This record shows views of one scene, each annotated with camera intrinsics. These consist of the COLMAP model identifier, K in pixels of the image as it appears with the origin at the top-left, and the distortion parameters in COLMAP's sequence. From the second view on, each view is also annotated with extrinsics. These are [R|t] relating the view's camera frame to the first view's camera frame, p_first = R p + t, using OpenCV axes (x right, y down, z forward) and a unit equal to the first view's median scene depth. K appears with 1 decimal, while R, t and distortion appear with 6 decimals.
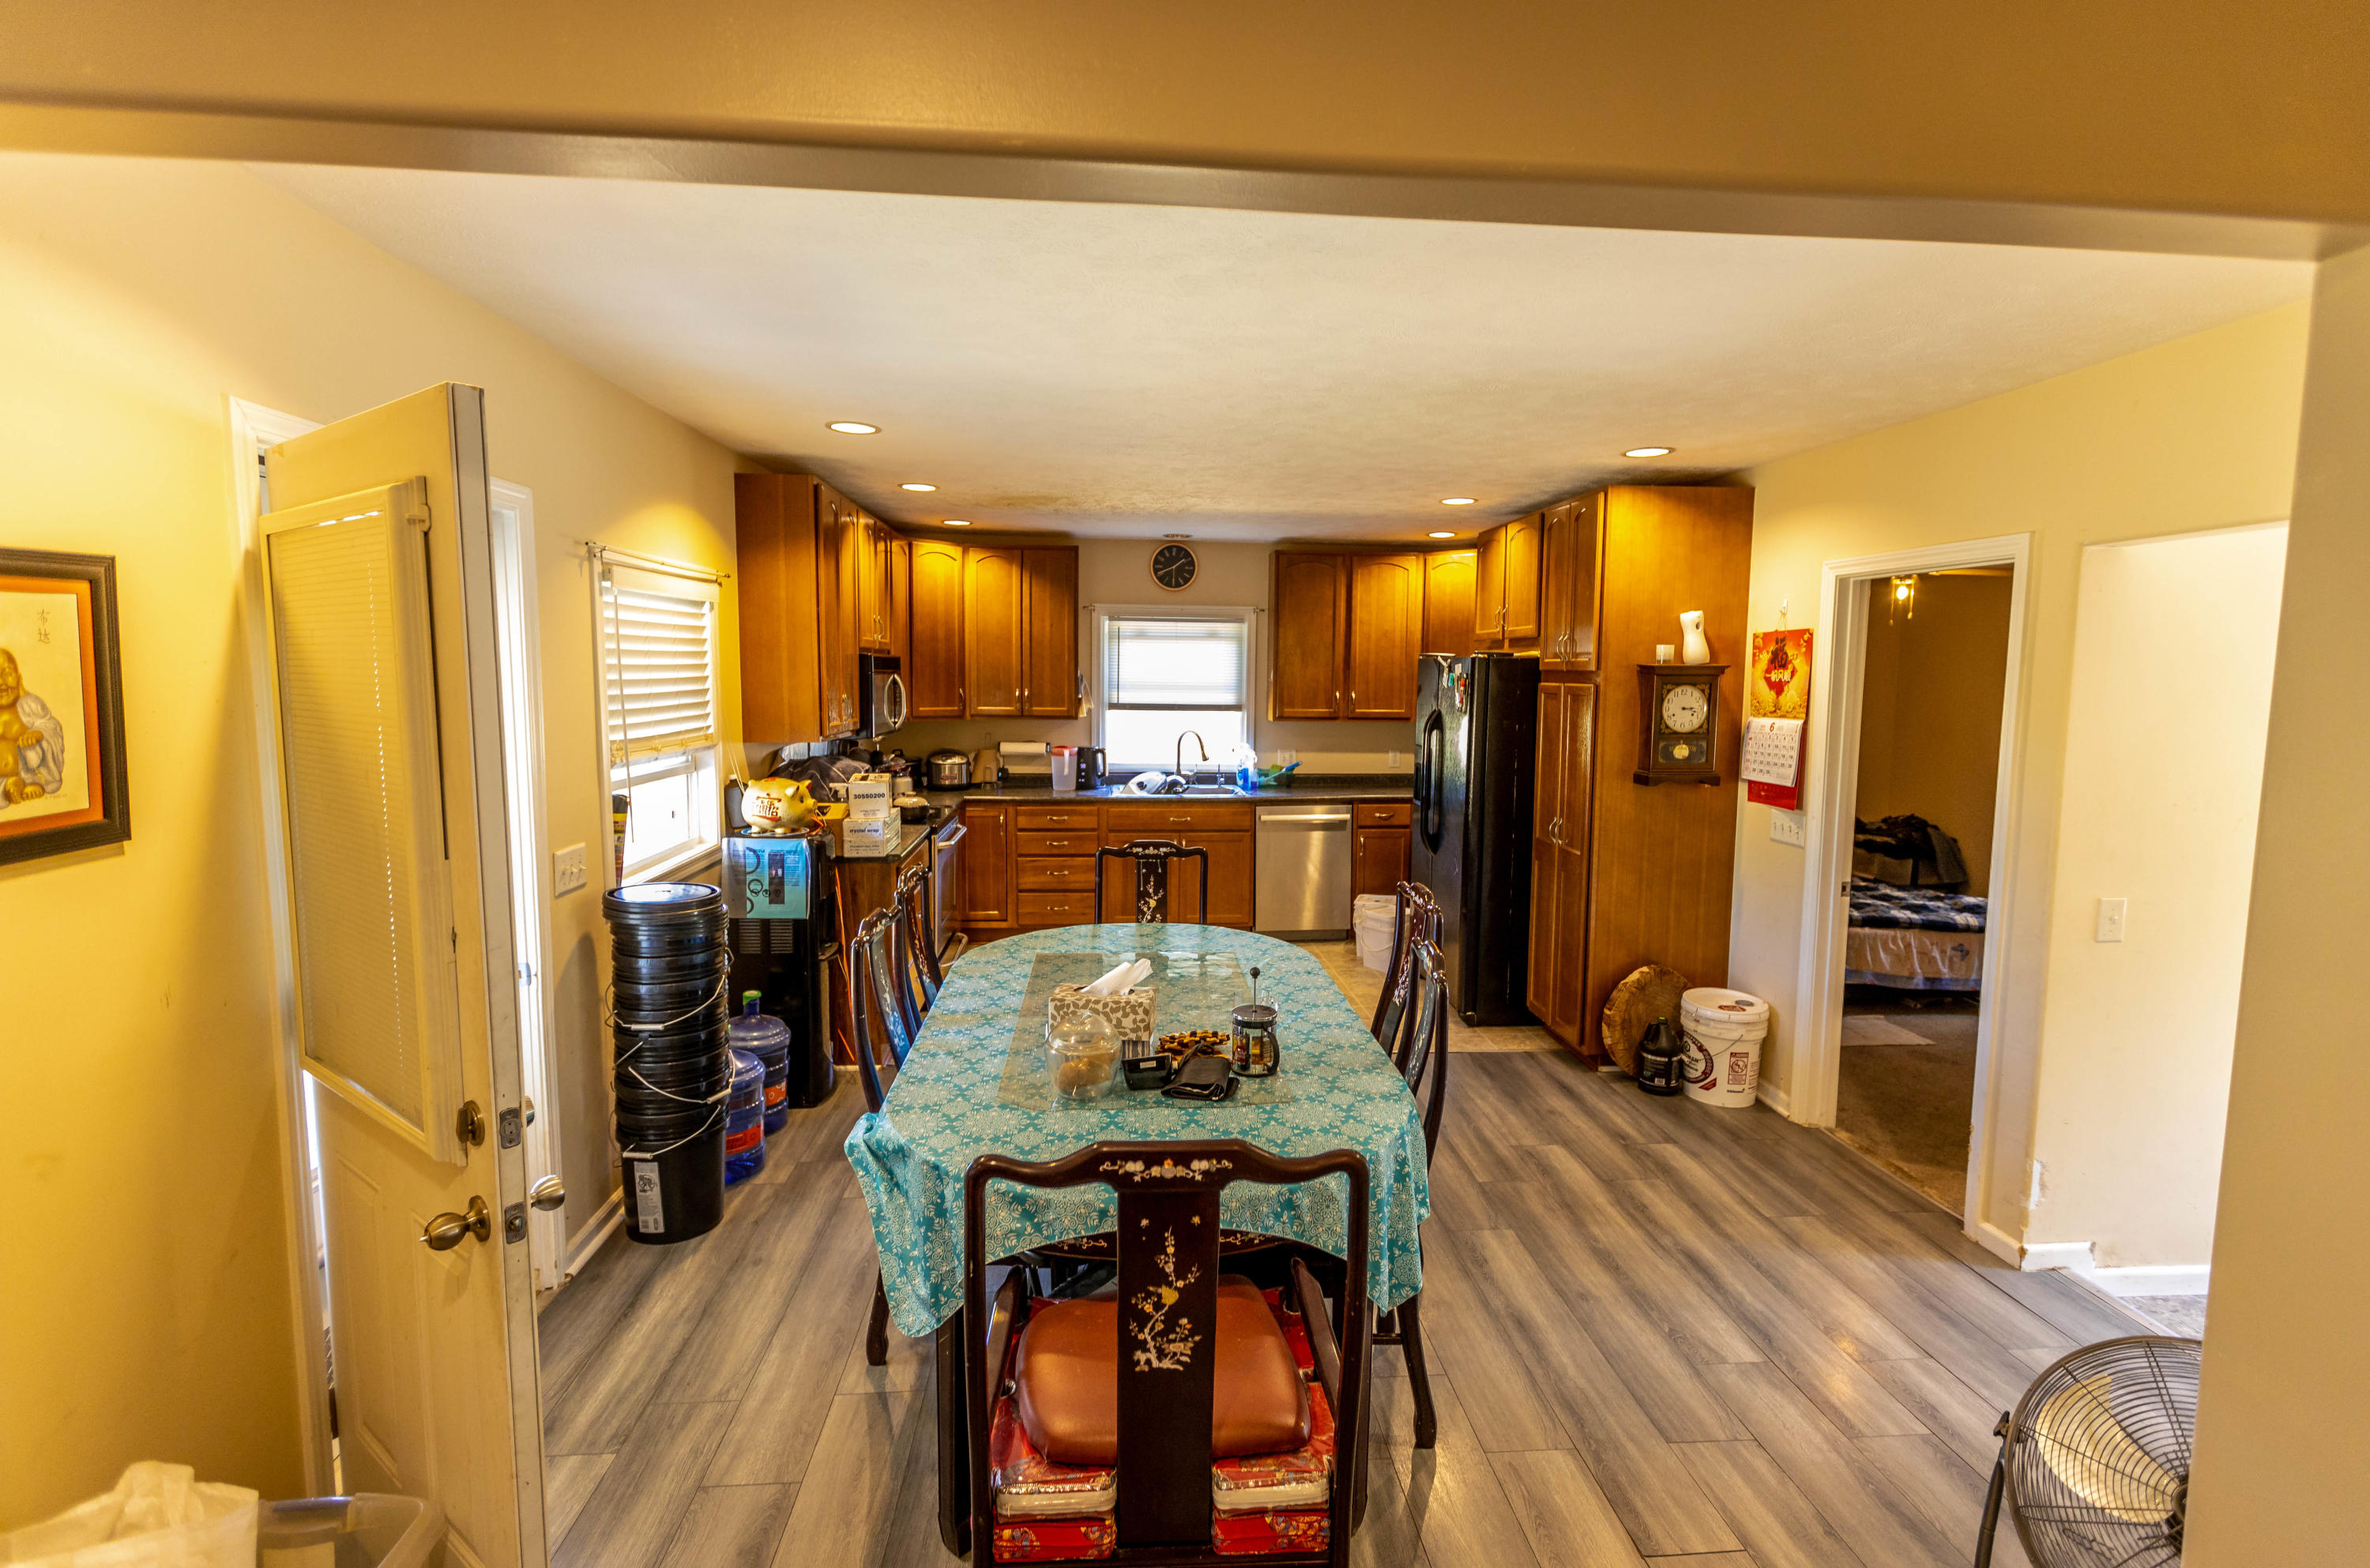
lens RADIAL K [[1102.8, 0, 1183.6], [0, 1102.8, 778.5], [0, 0, 1]] dist [0.000307, 0.000012]
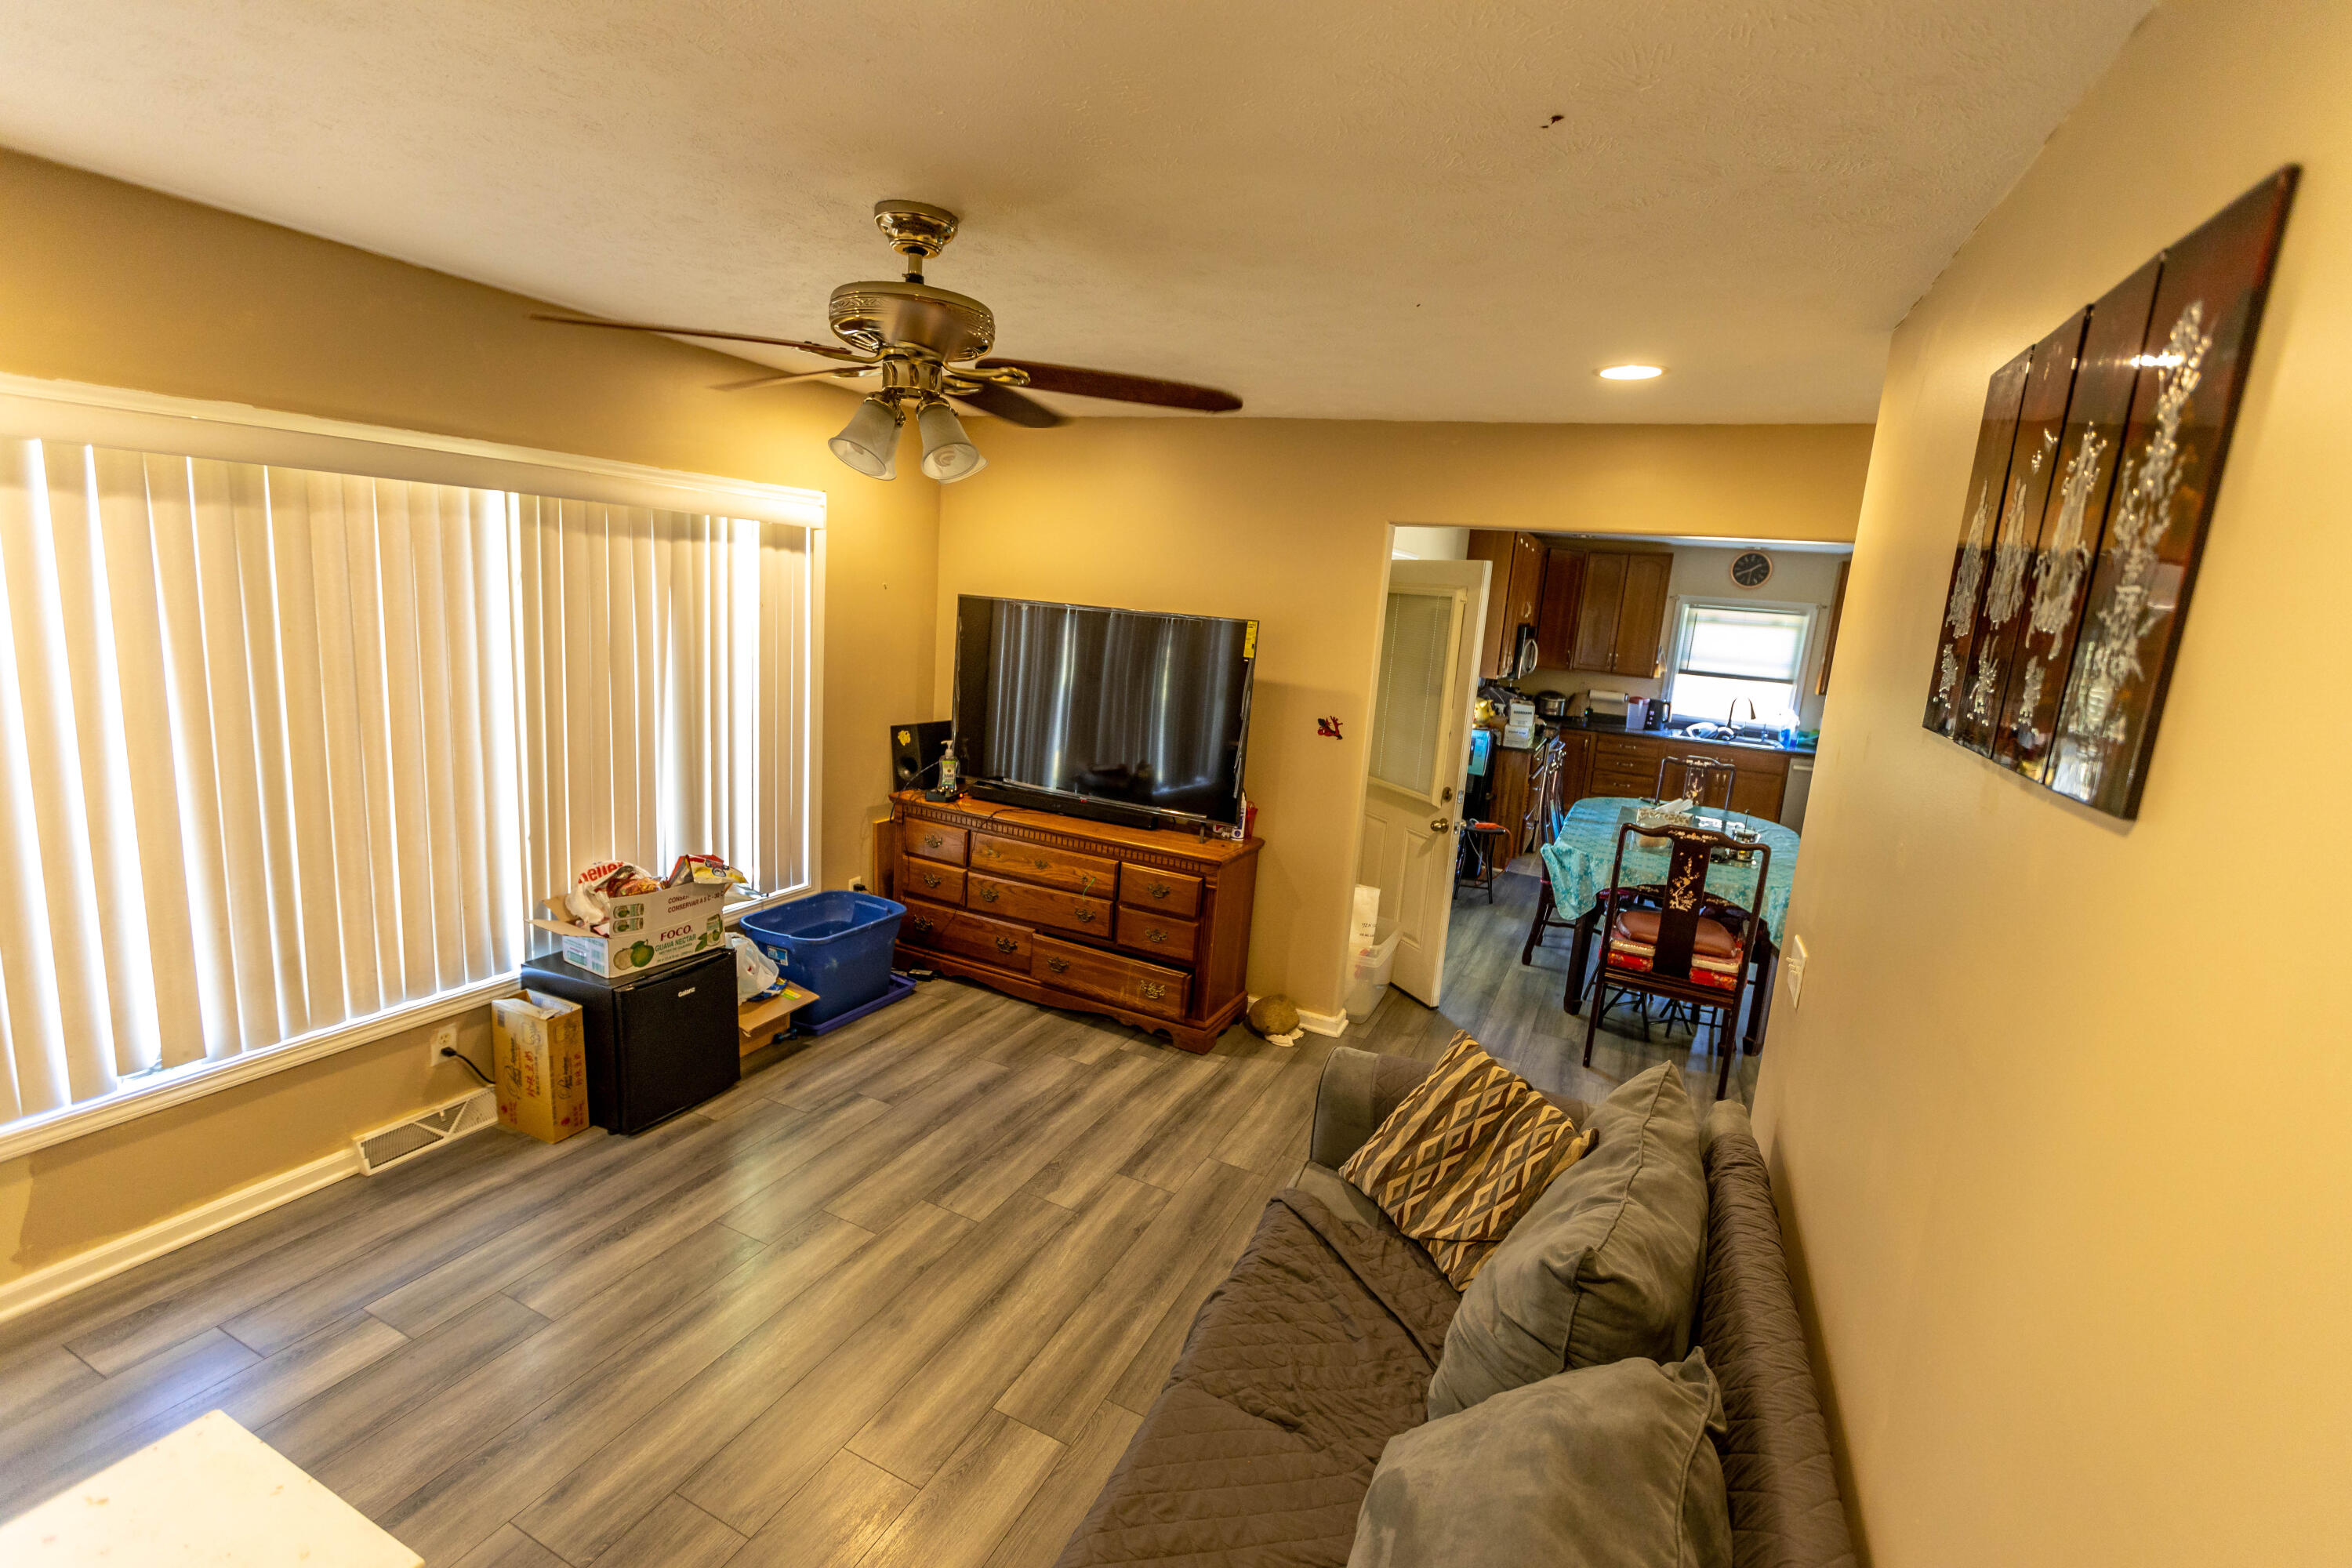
lens RADIAL K [[1039.8, 0, 1164.6], [0, 1039.8, 774.5], [0, 0, 1]] dist [0.003704, 0.000157]
pose [[0.866047, 0.143053, -0.479061, 0.015812], [-0.112792, 0.989393, 0.091539, 0.014580], [0.487074, -0.025243, 0.872996, -0.435665]]
